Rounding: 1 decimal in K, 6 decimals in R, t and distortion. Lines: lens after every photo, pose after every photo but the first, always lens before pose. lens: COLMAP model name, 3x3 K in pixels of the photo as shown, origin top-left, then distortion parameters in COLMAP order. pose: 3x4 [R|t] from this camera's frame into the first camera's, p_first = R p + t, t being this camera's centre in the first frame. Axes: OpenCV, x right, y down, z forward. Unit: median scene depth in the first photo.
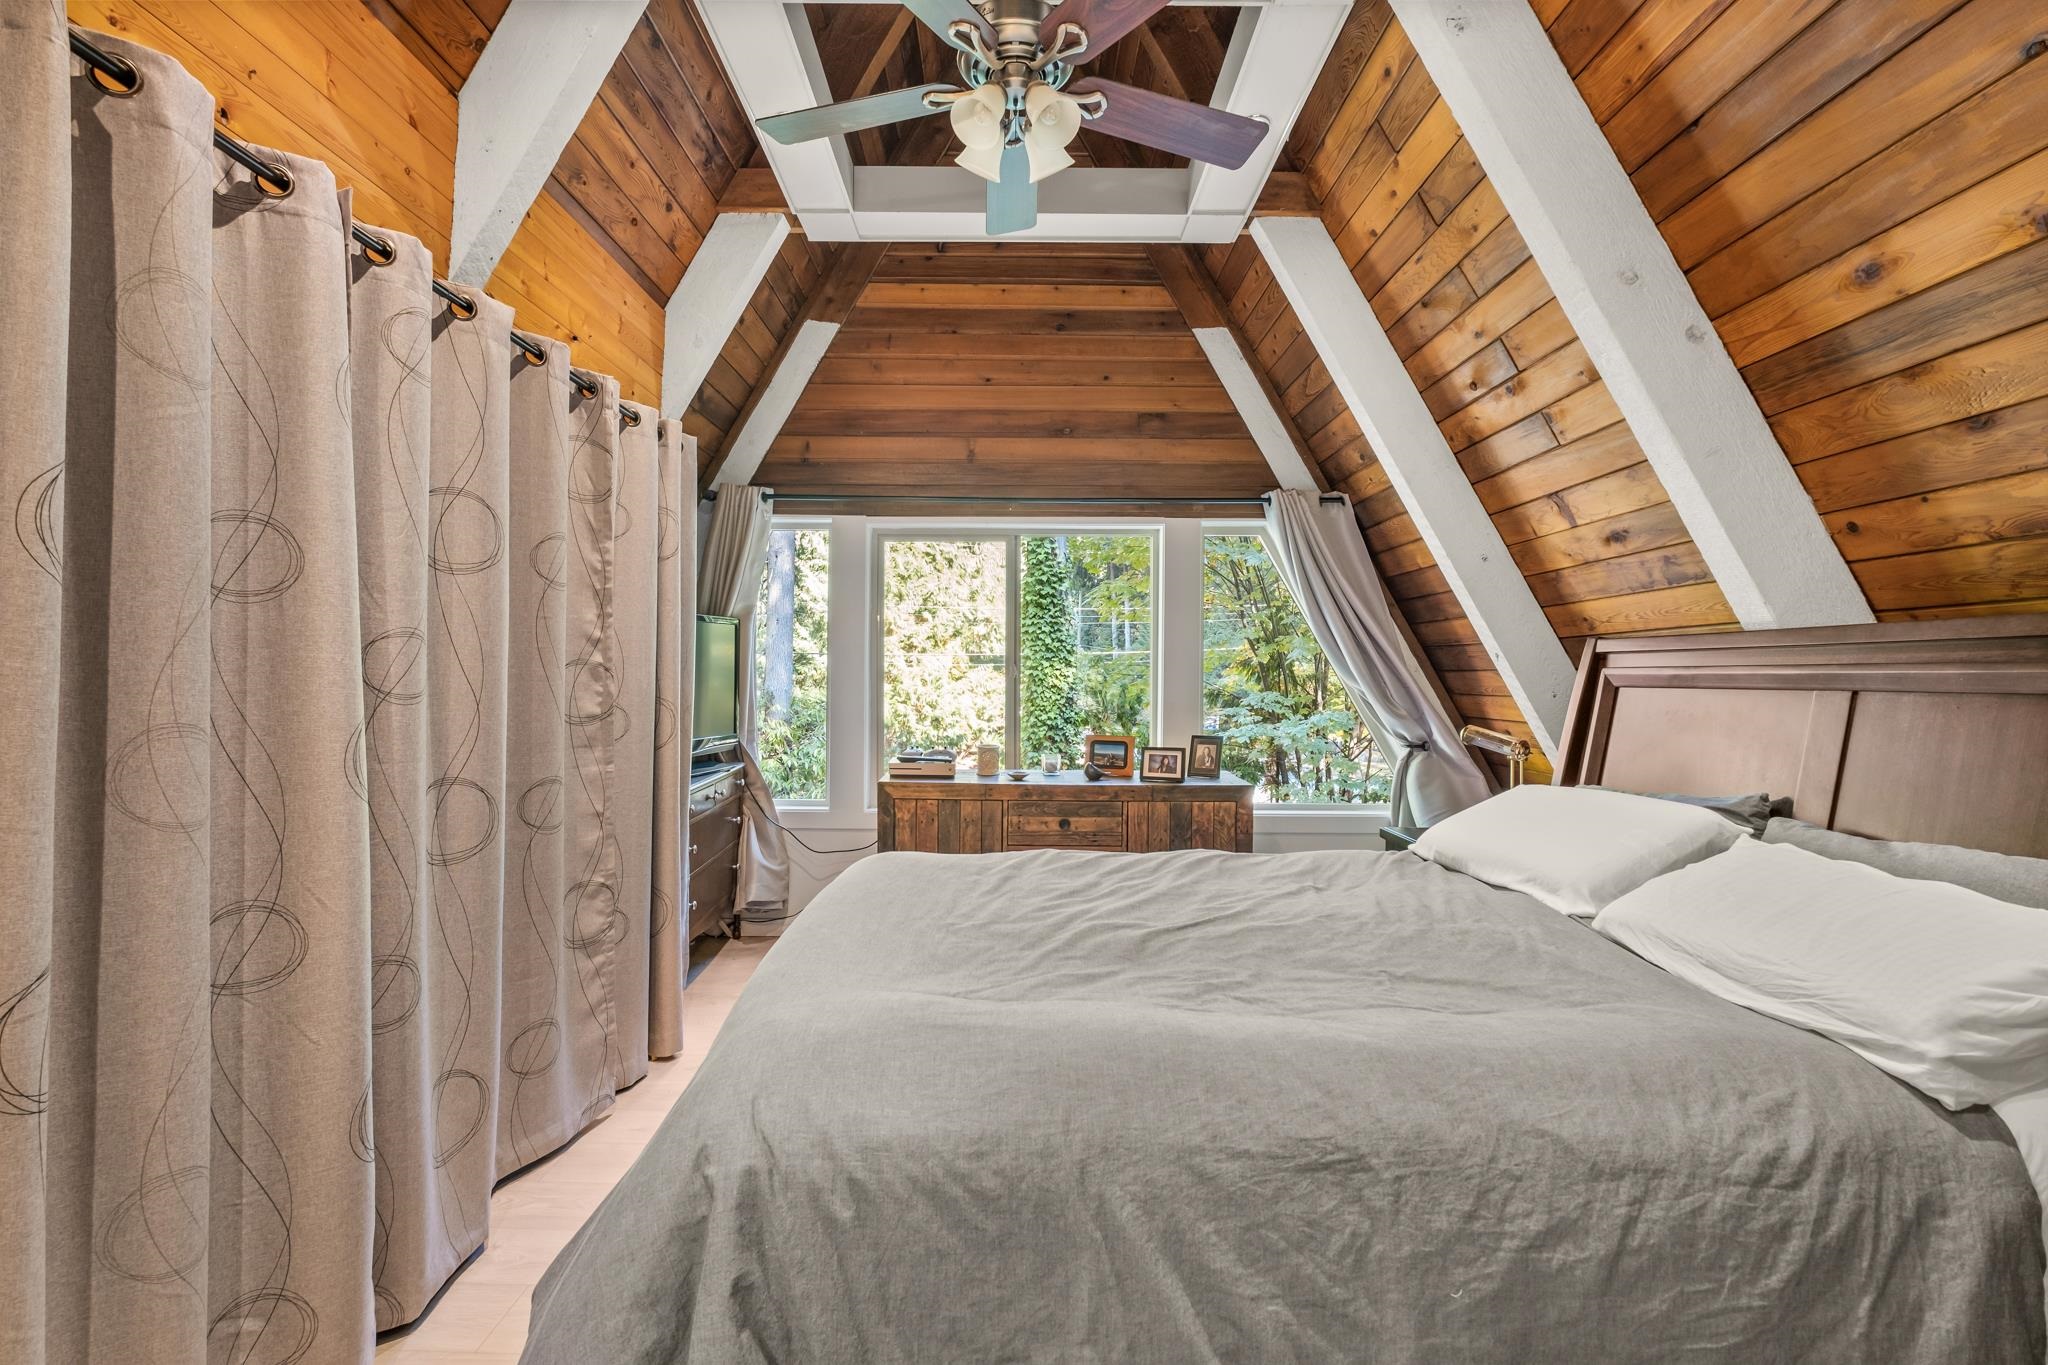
lens RADIAL K [[900.8, 0, 1008.9], [0, 900.8, 675.8], [0, 0, 1]] dist [-0.003516, -0.000120]
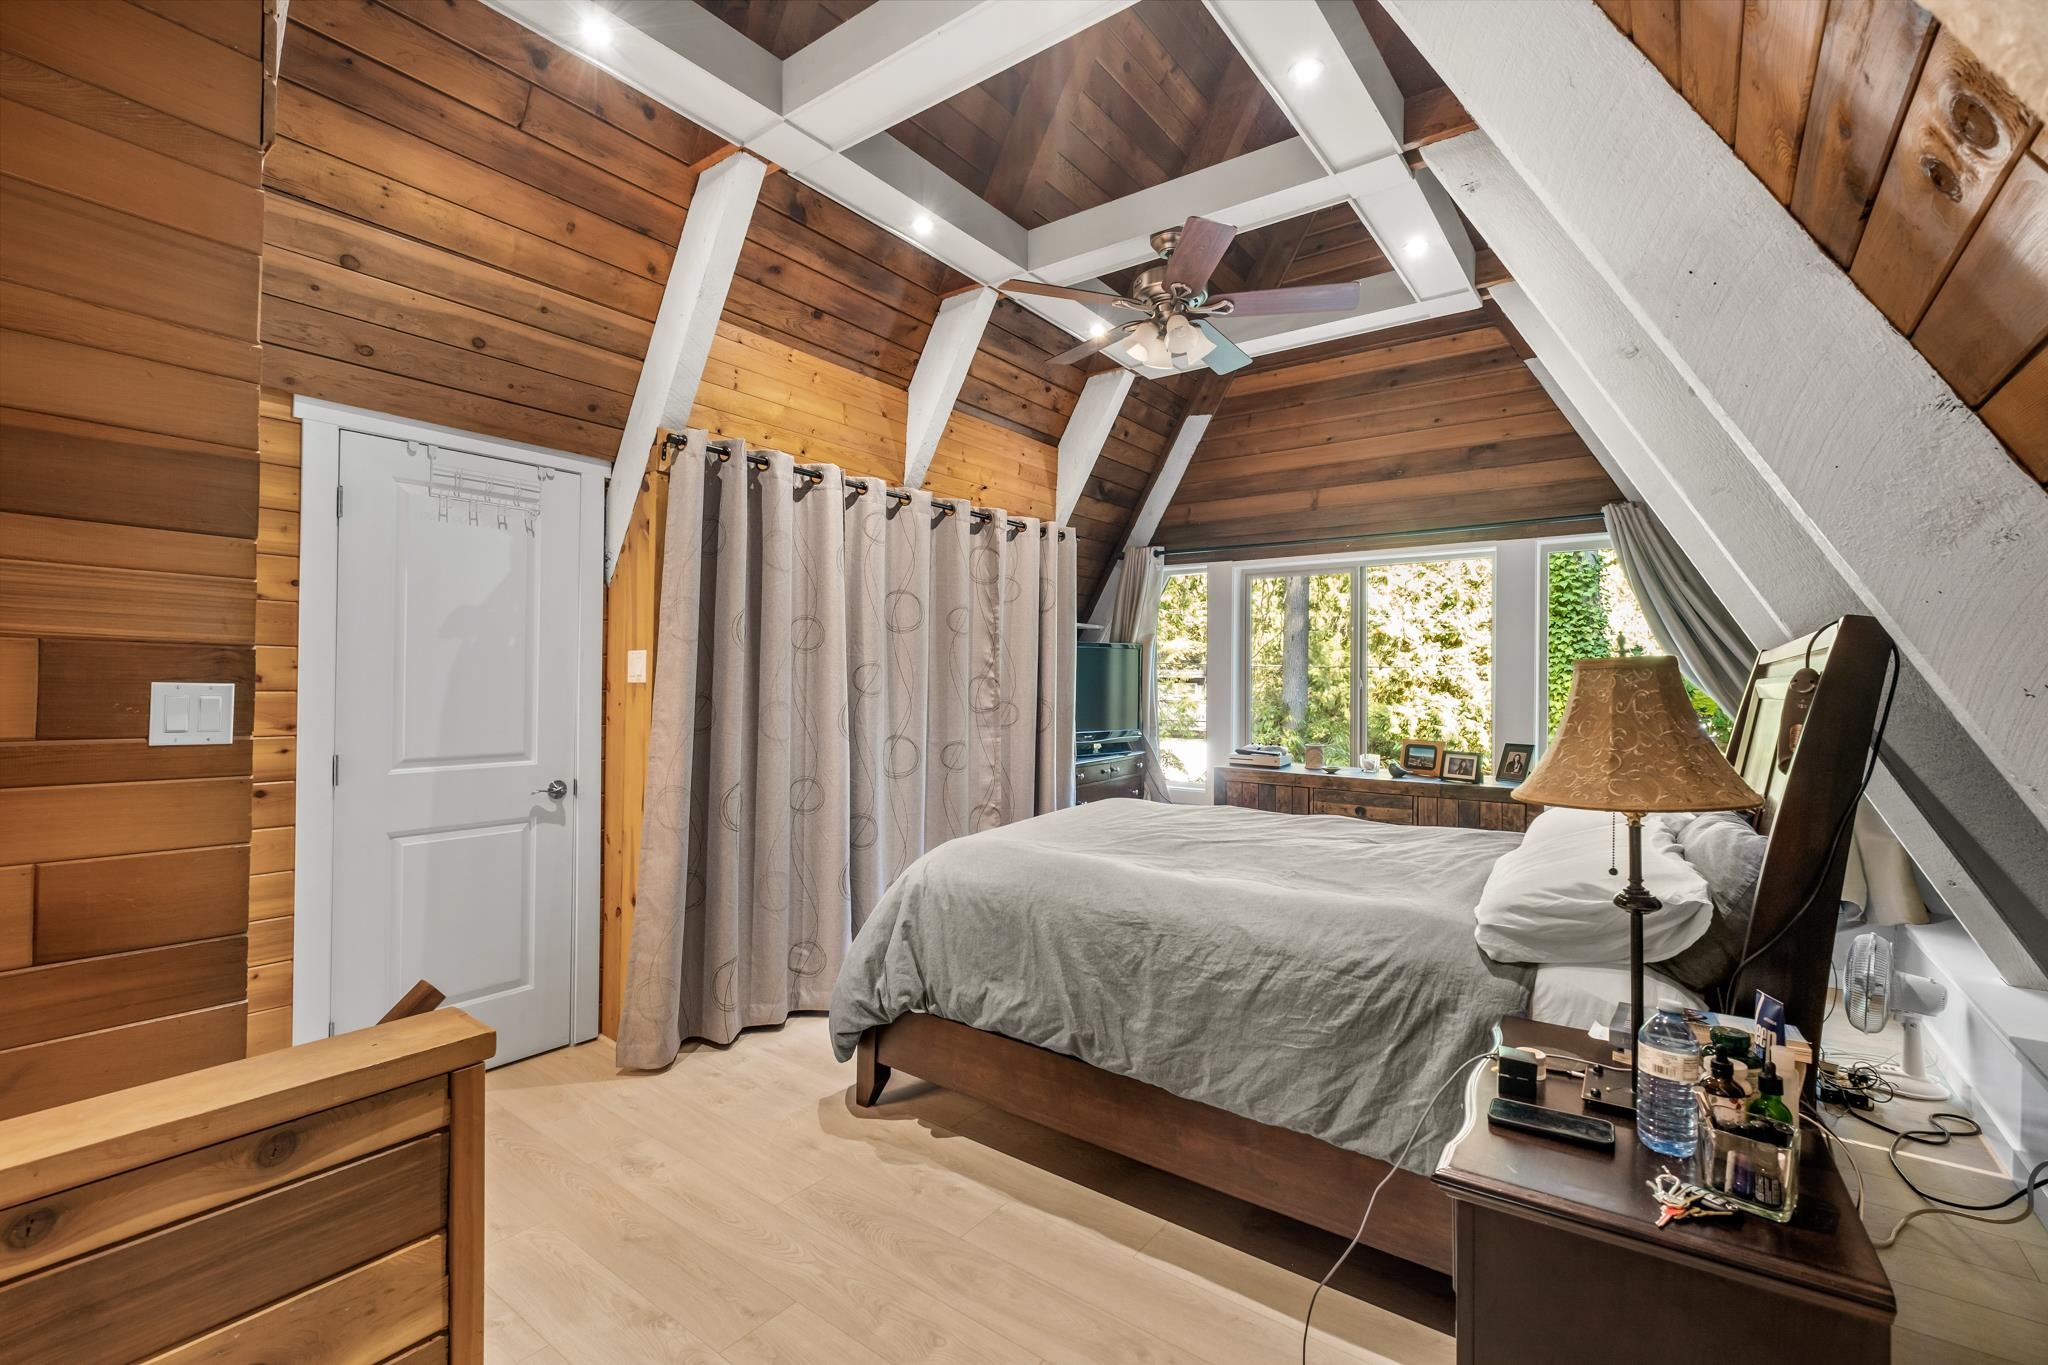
lens RADIAL K [[900.8, 0, 997.7], [0, 900.8, 677.4], [0, 0, 1]] dist [-0.003516, -0.000120]
pose [[0.796004, -0.002257, -0.605287, 0.591953], [-0.005824, 0.999918, -0.011387, 0.004959], [0.605264, 0.012589, 0.795926, -0.356566]]
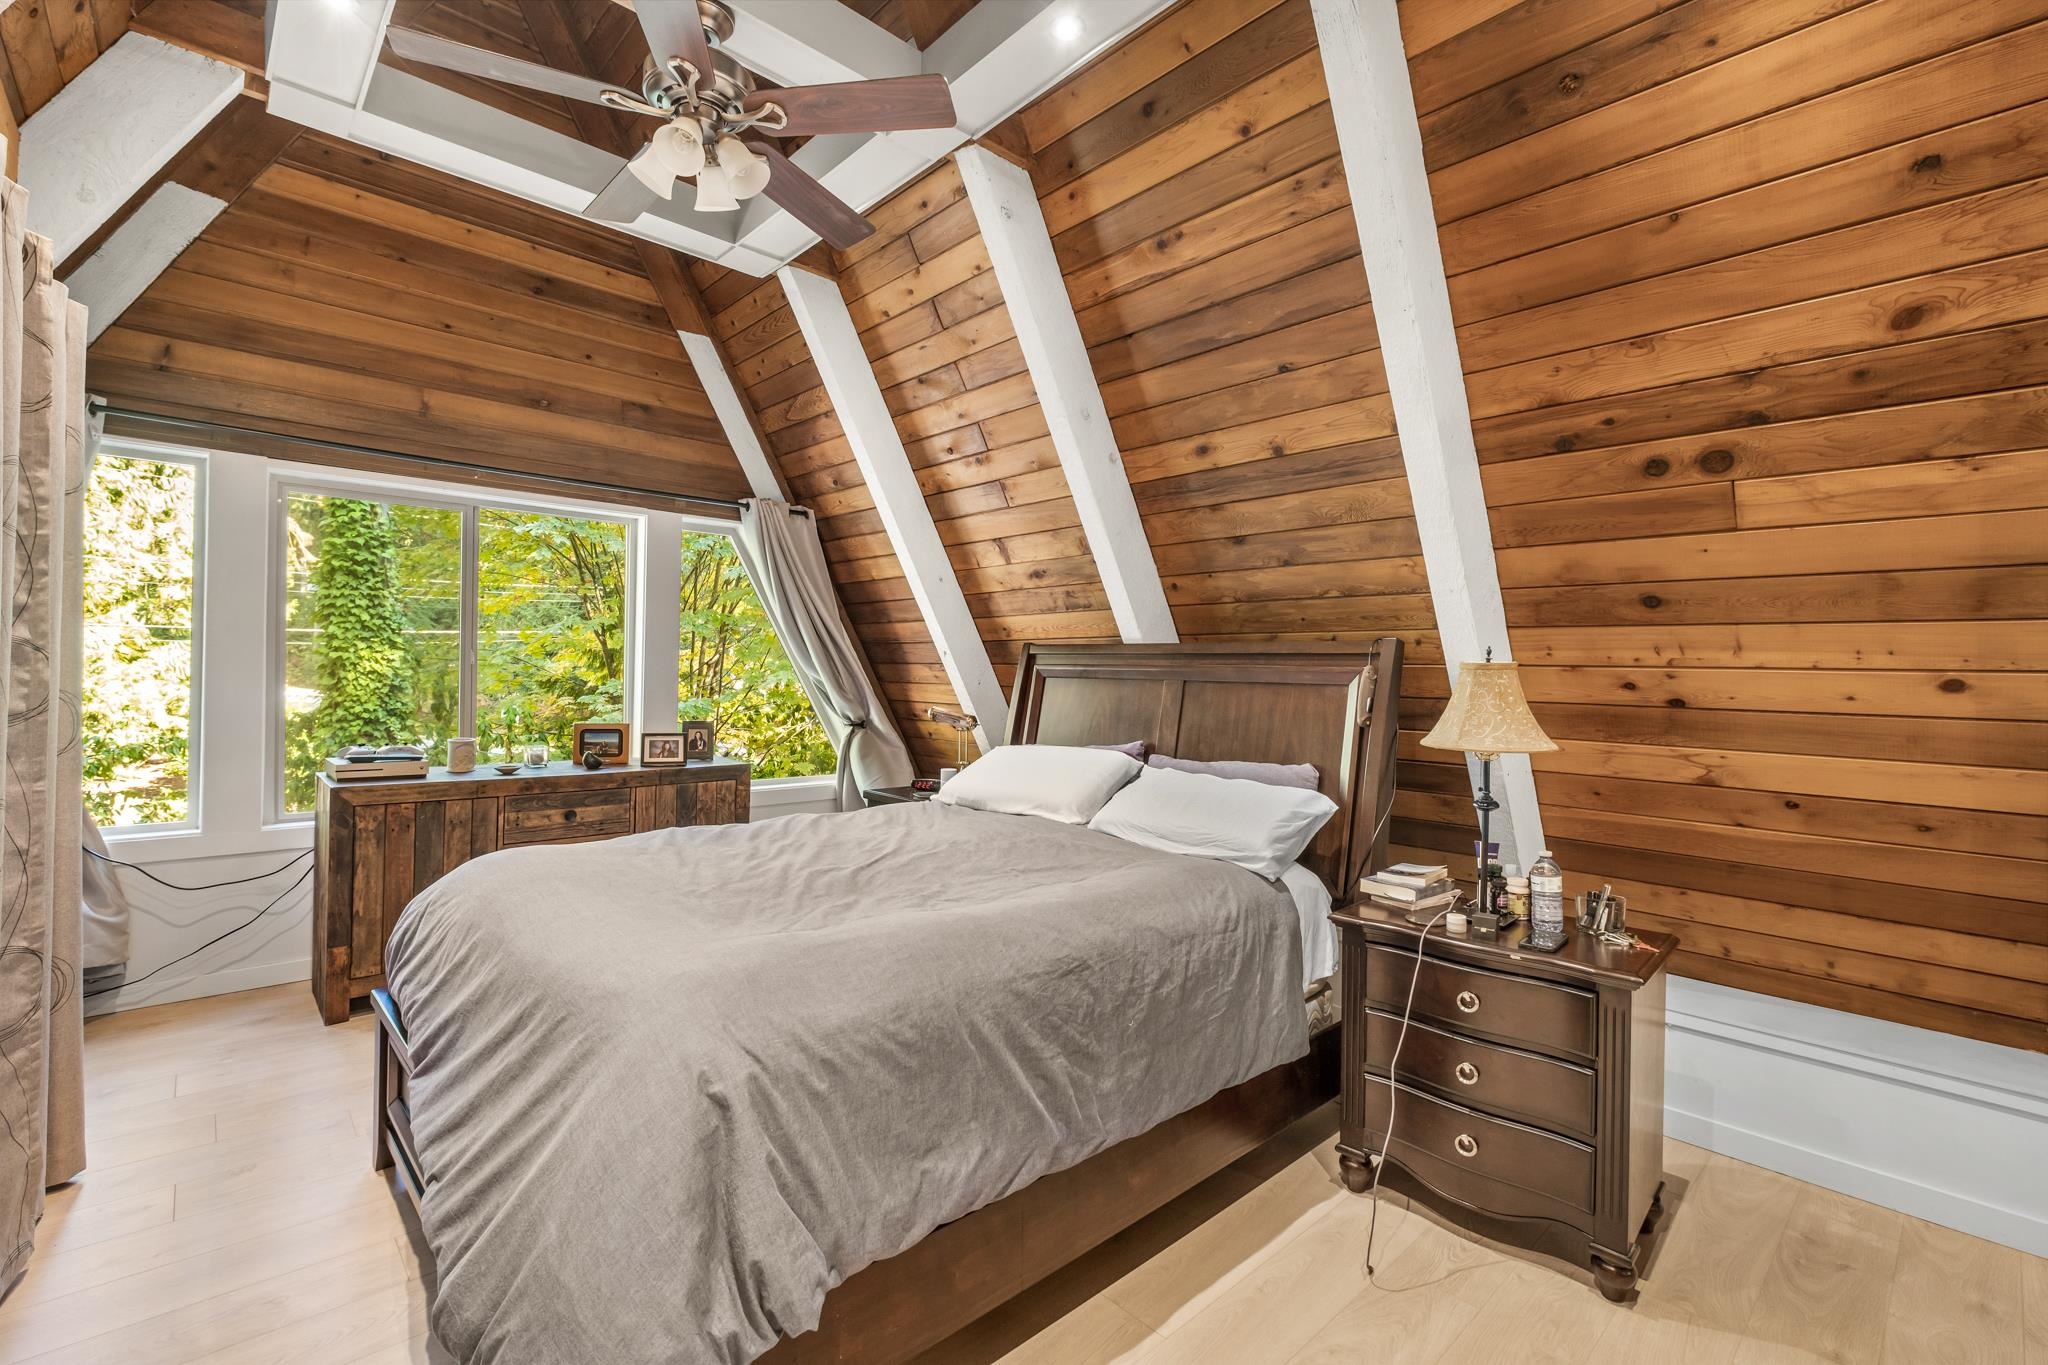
lens RADIAL K [[900.8, 0, 1014.8], [0, 900.8, 676.8], [0, 0, 1]] dist [-0.003516, -0.000120]
pose [[0.730396, 0.003632, 0.683014, -0.370773], [-0.014180, 0.999851, 0.009847, -0.002546], [-0.682876, -0.016878, 0.730339, -0.051876]]
